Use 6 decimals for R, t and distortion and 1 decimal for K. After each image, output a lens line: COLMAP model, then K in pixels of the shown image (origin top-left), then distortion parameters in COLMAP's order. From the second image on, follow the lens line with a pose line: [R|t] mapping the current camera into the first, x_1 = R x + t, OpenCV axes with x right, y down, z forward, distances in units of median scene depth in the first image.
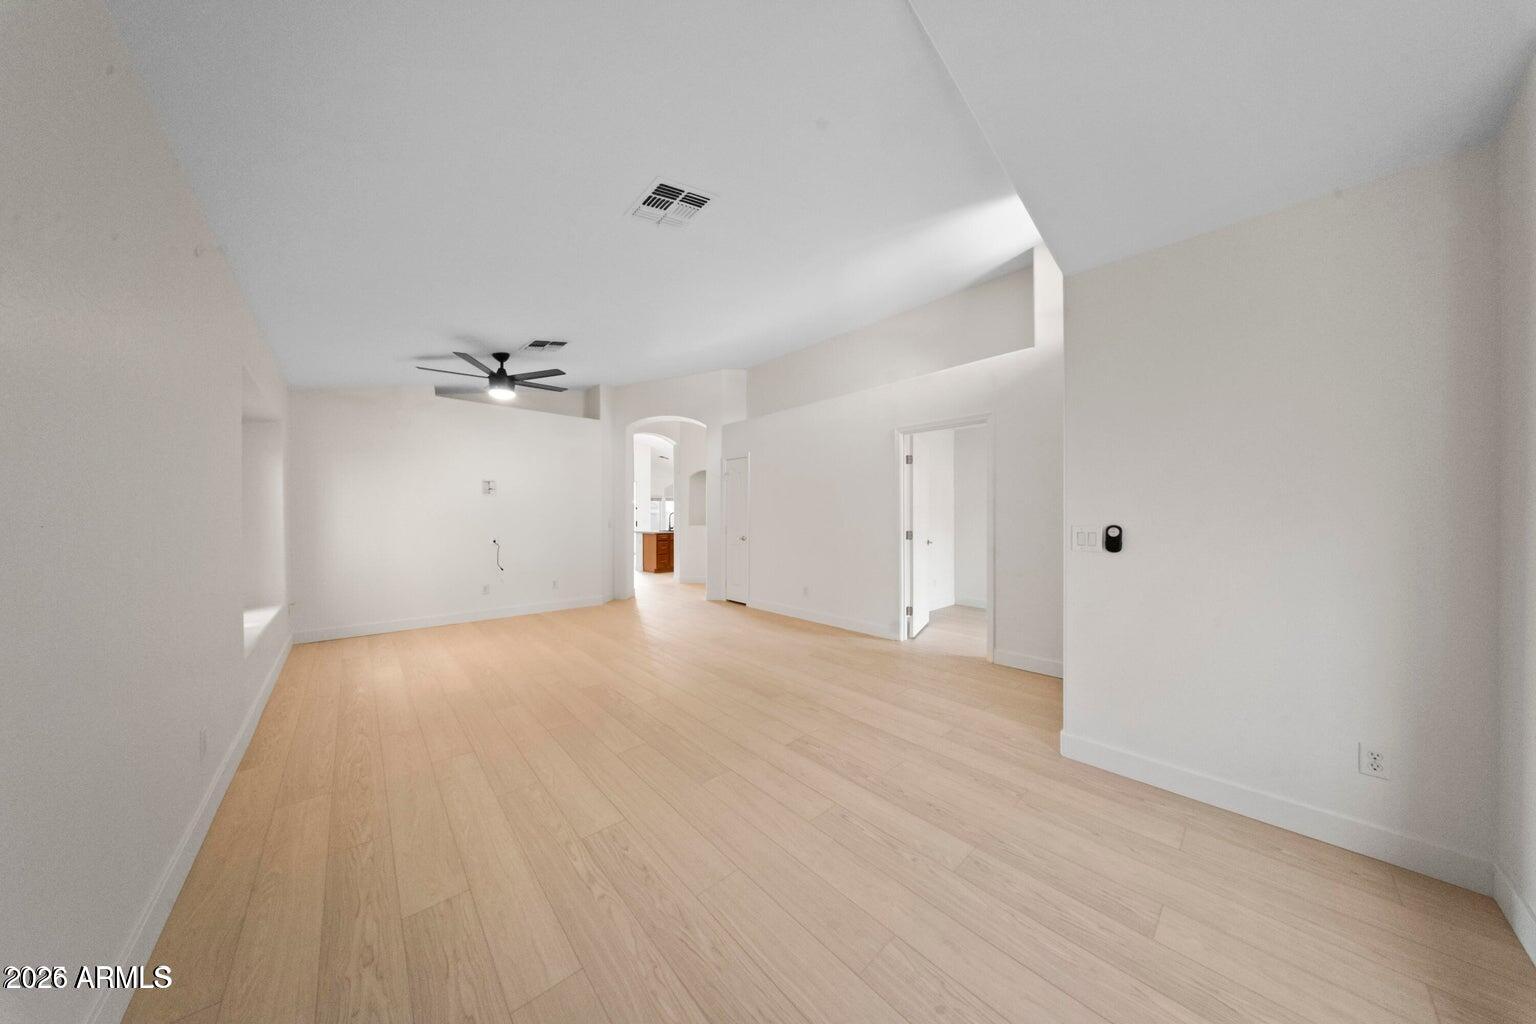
lens RADIAL K [[449.7, 0, 763.4], [0, 449.7, 512.8], [0, 0, 1]] dist [-0.000194, -0.001903]
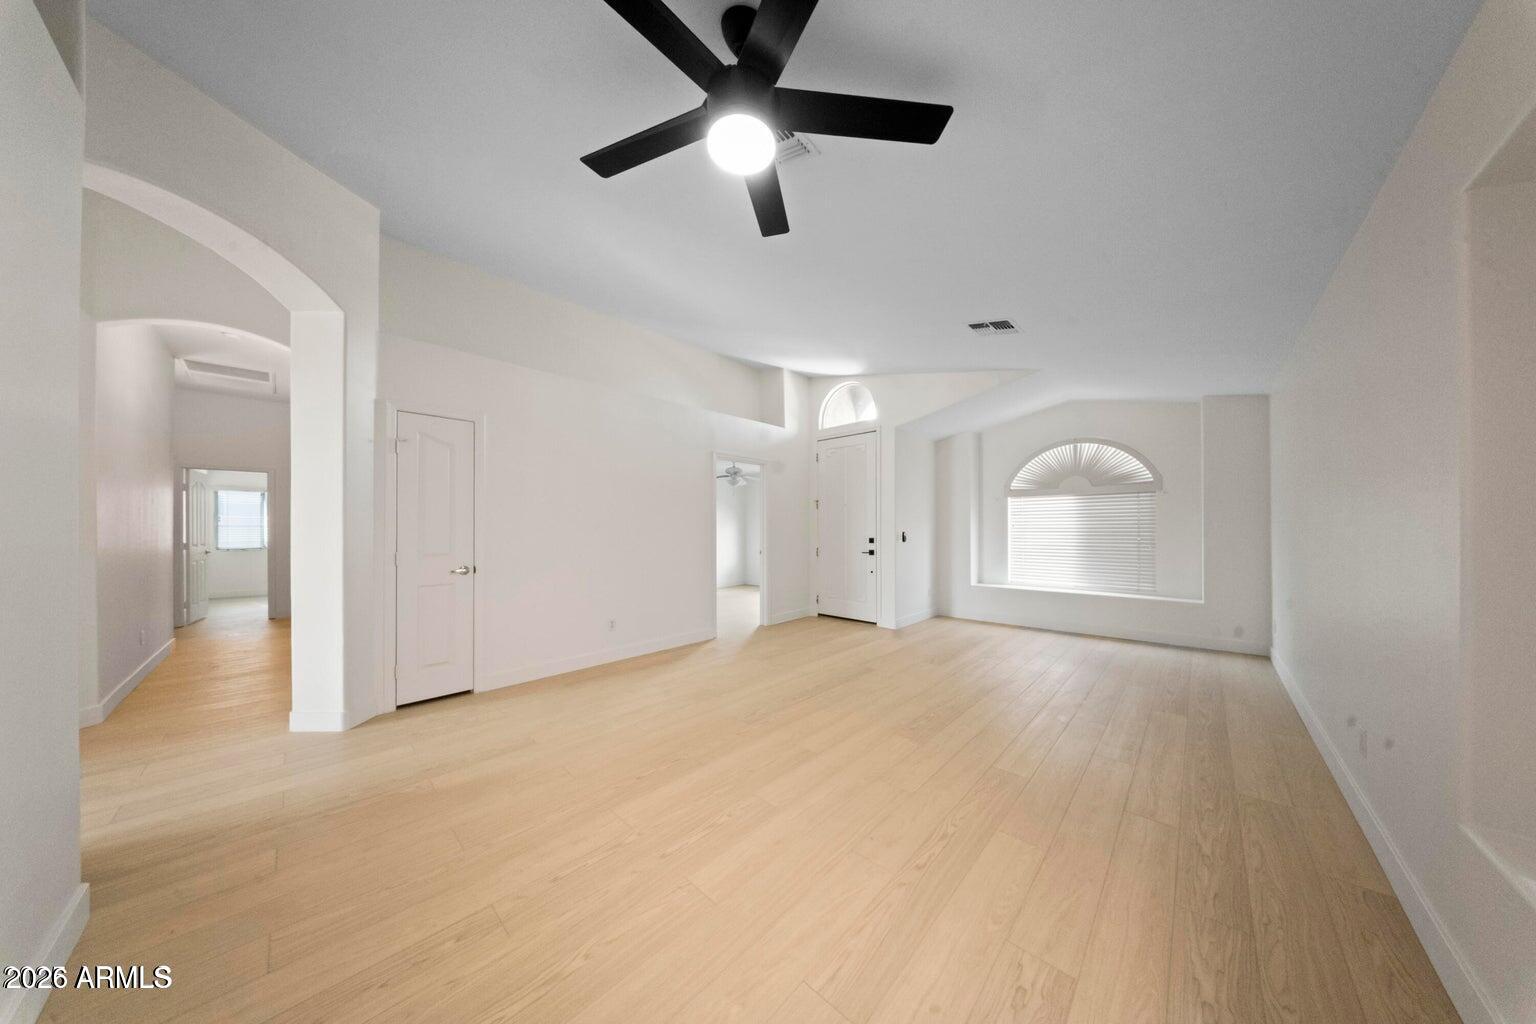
lens RADIAL K [[449.7, 0, 763.4], [0, 449.7, 512.8], [0, 0, 1]] dist [-0.000194, -0.001903]
pose [[-0.061460, 0.037867, 0.997391, -0.949079], [-0.002580, 0.999271, -0.038097, 0.011166], [-0.998106, -0.004915, -0.061317, 1.048453]]
